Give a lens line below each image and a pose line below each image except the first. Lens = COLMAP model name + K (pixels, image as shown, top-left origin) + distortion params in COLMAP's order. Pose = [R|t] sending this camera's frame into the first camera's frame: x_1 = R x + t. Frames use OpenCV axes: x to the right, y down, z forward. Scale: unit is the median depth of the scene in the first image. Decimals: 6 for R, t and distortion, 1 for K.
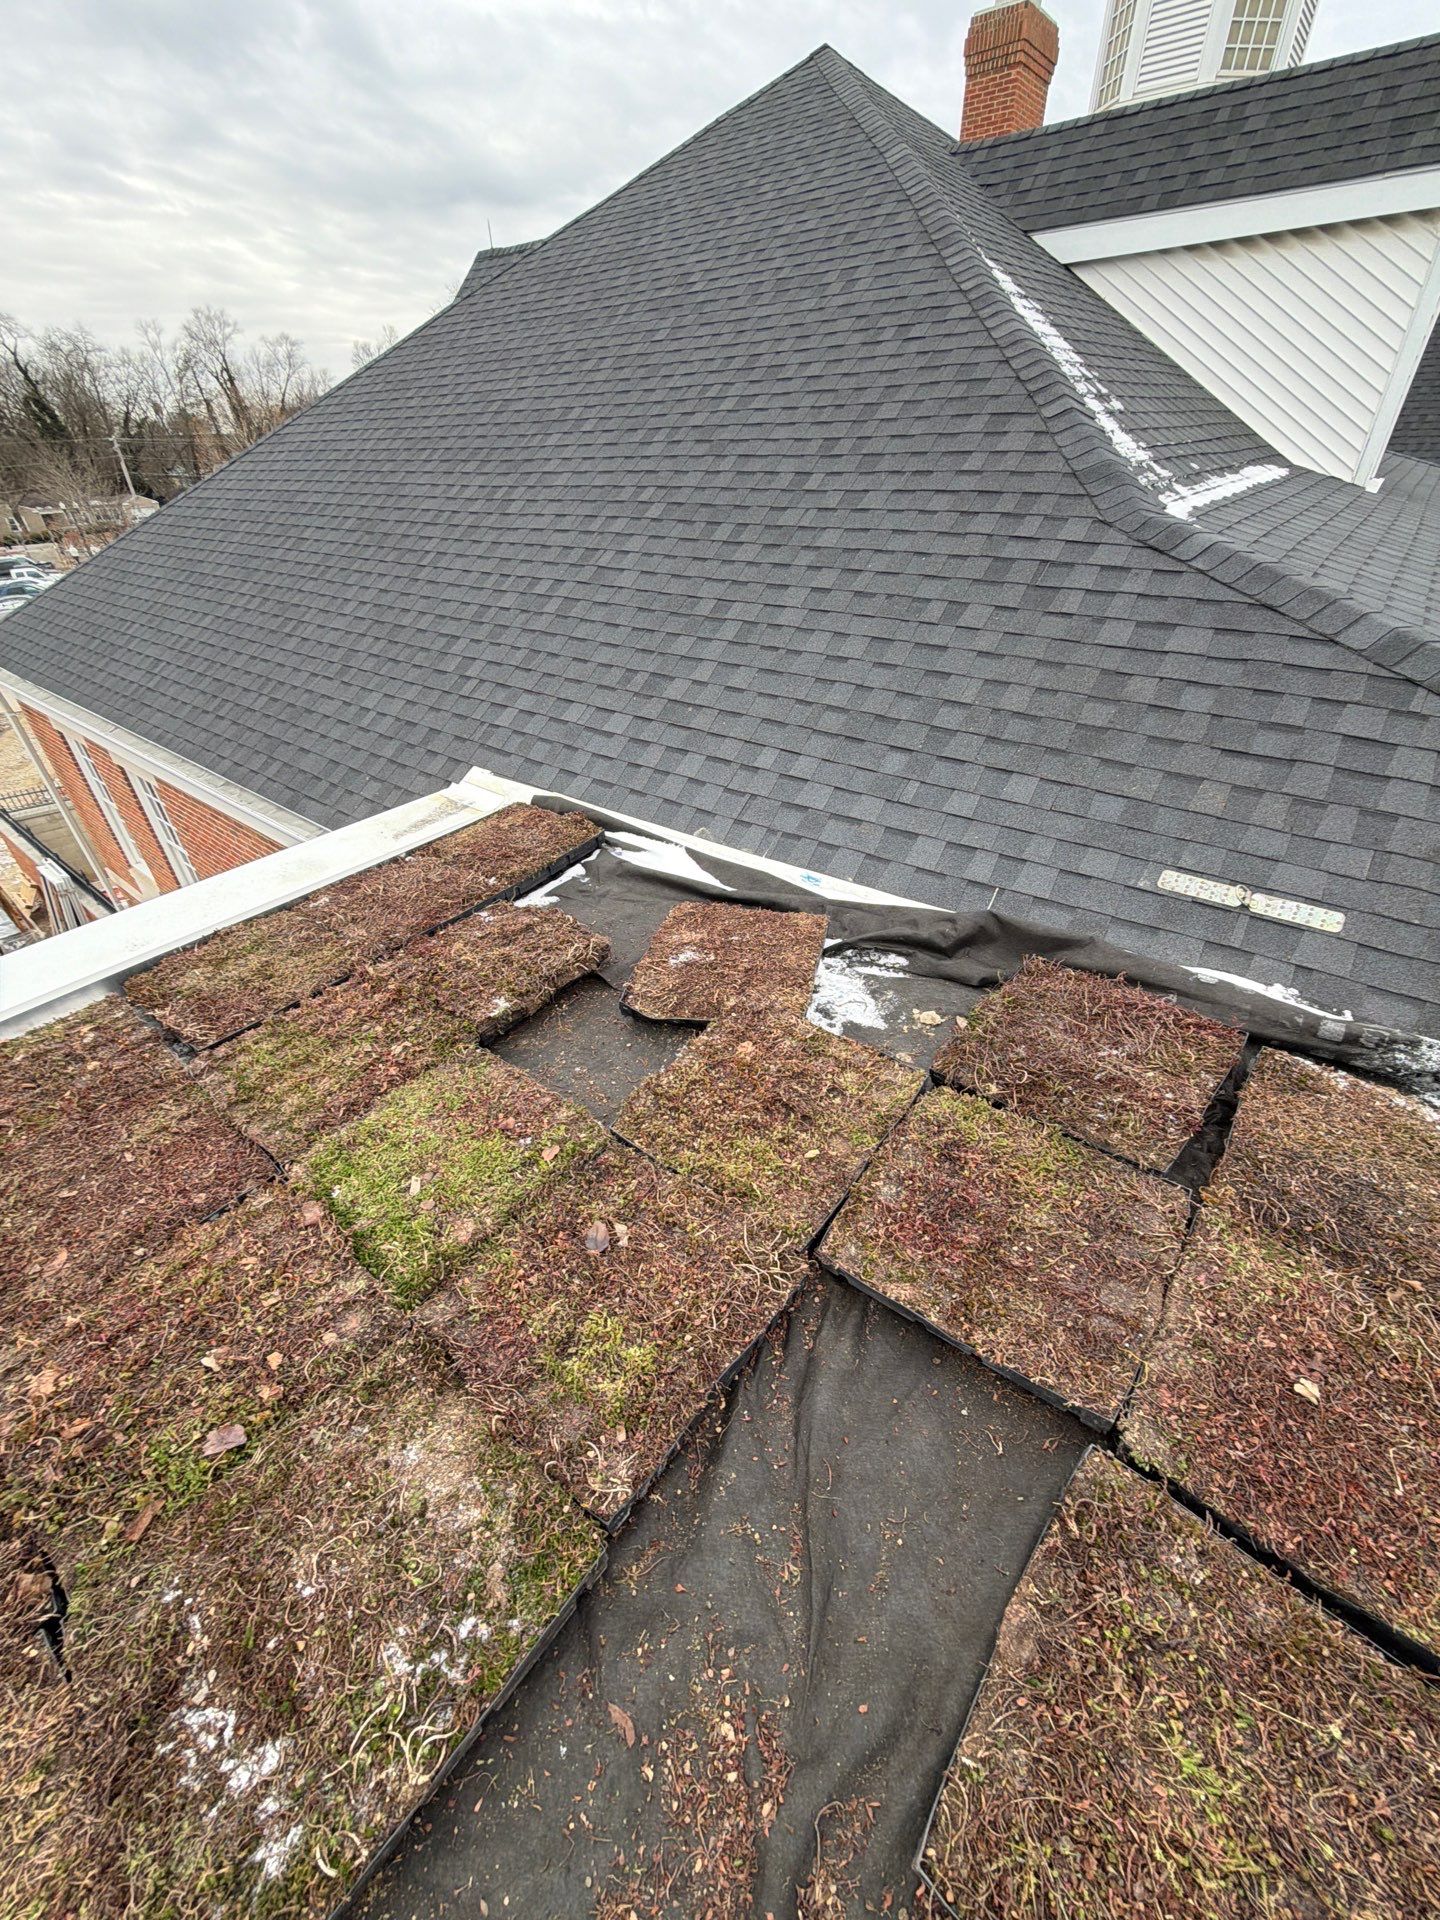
lens RADIAL K [[760.7, 0, 721.0], [0, 760.7, 959.5], [0, 0, 1]] dist [0.001146, -0.000603]
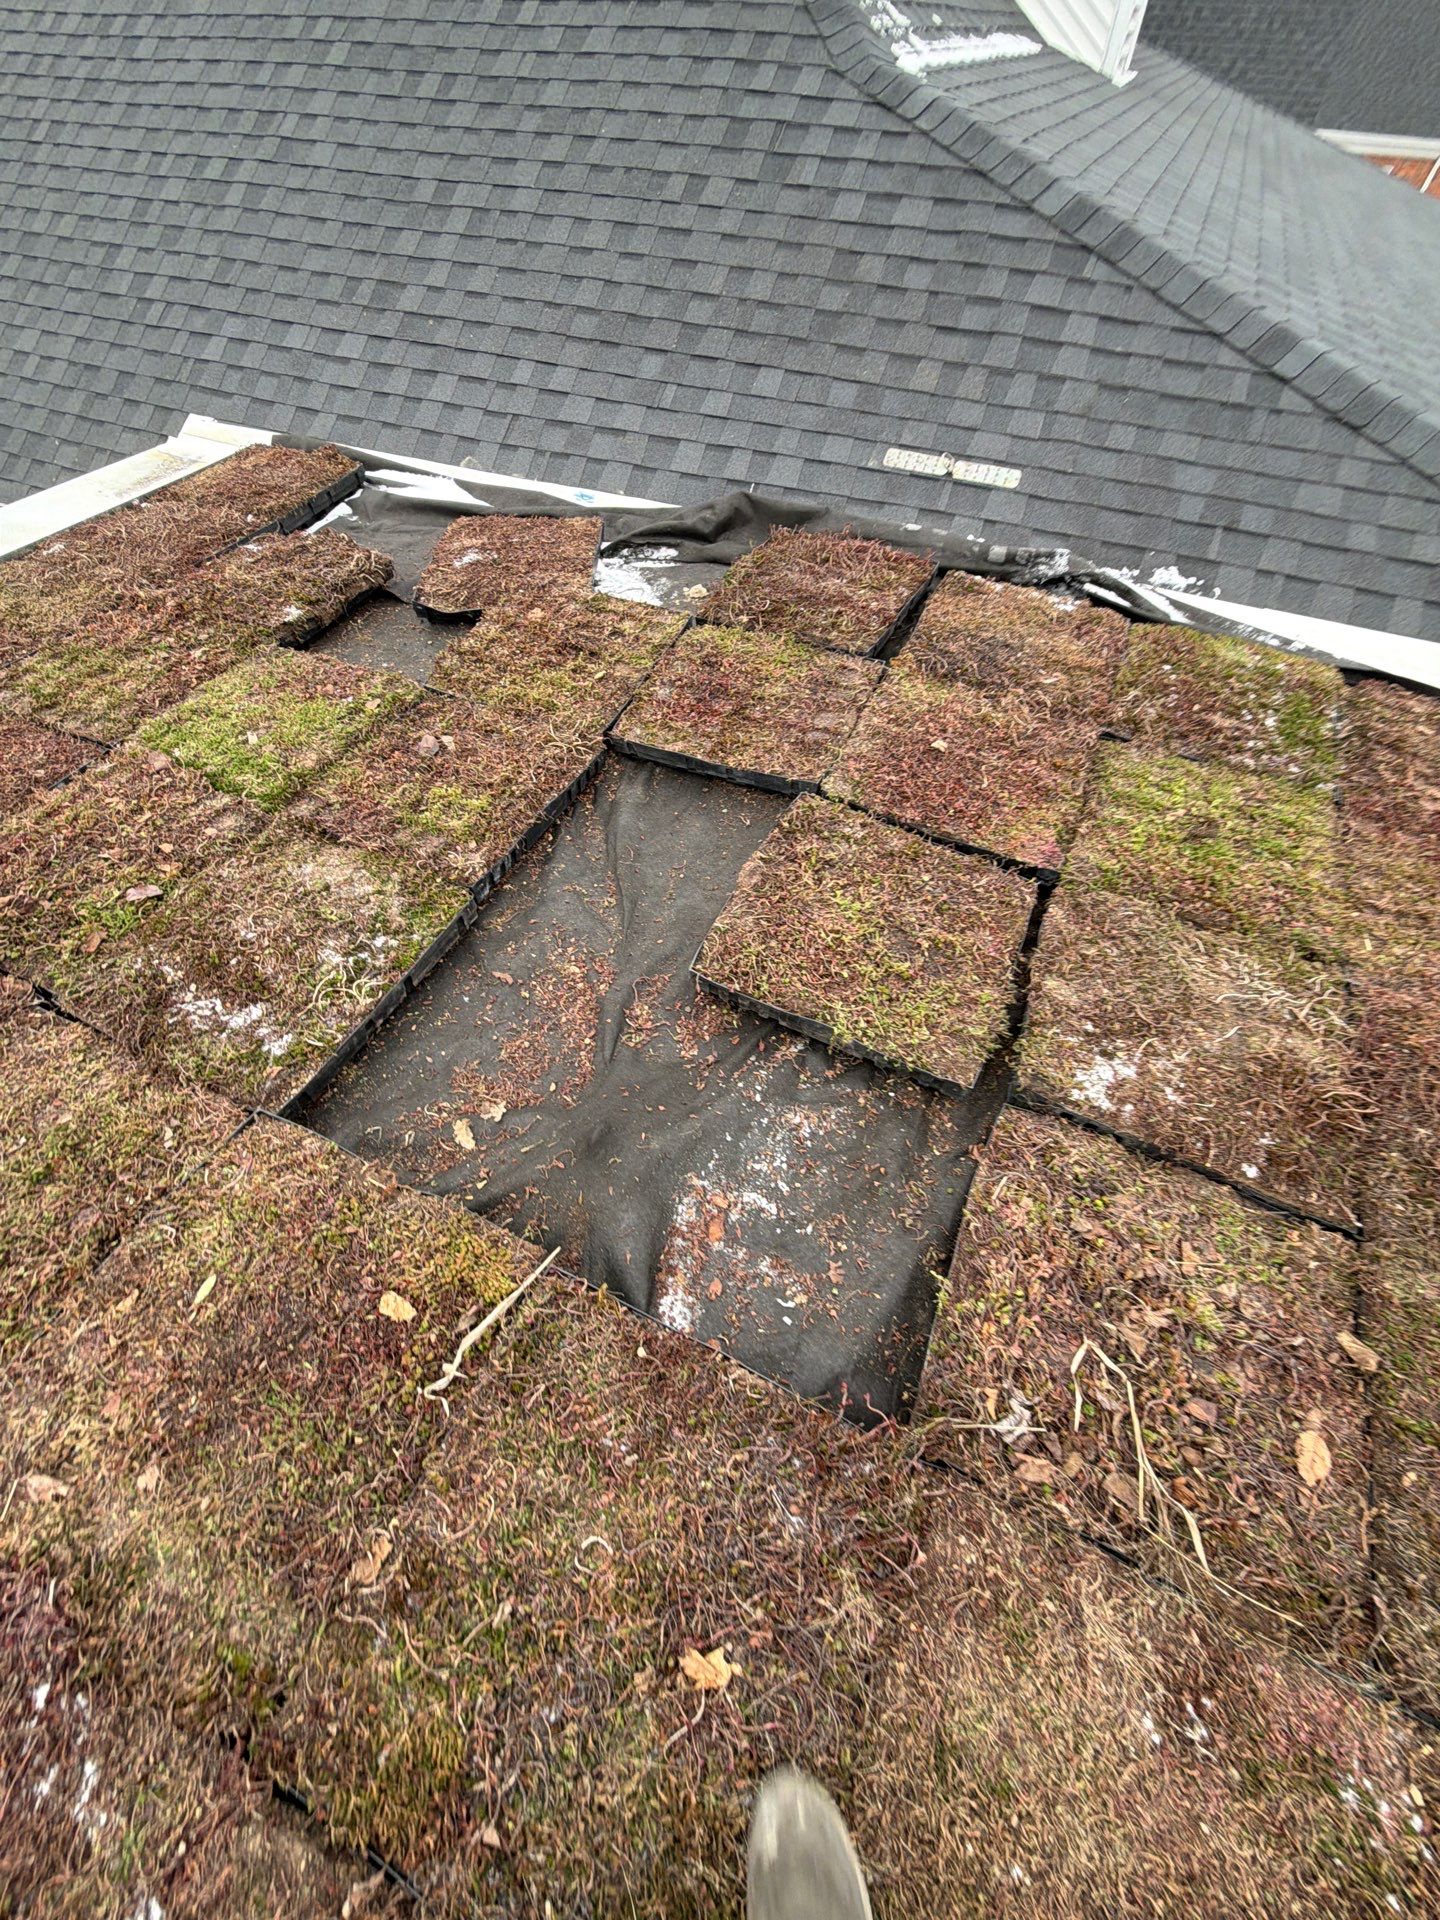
lens RADIAL K [[760.7, 0, 720.8], [0, 760.7, 959.6], [0, 0, 1]] dist [0.001146, -0.000603]
pose [[0.969238, -0.161338, 0.185871, 0.005518], [0.101693, 0.950220, 0.294518, 0.251737], [-0.224135, -0.266557, 0.937396, -0.215792]]
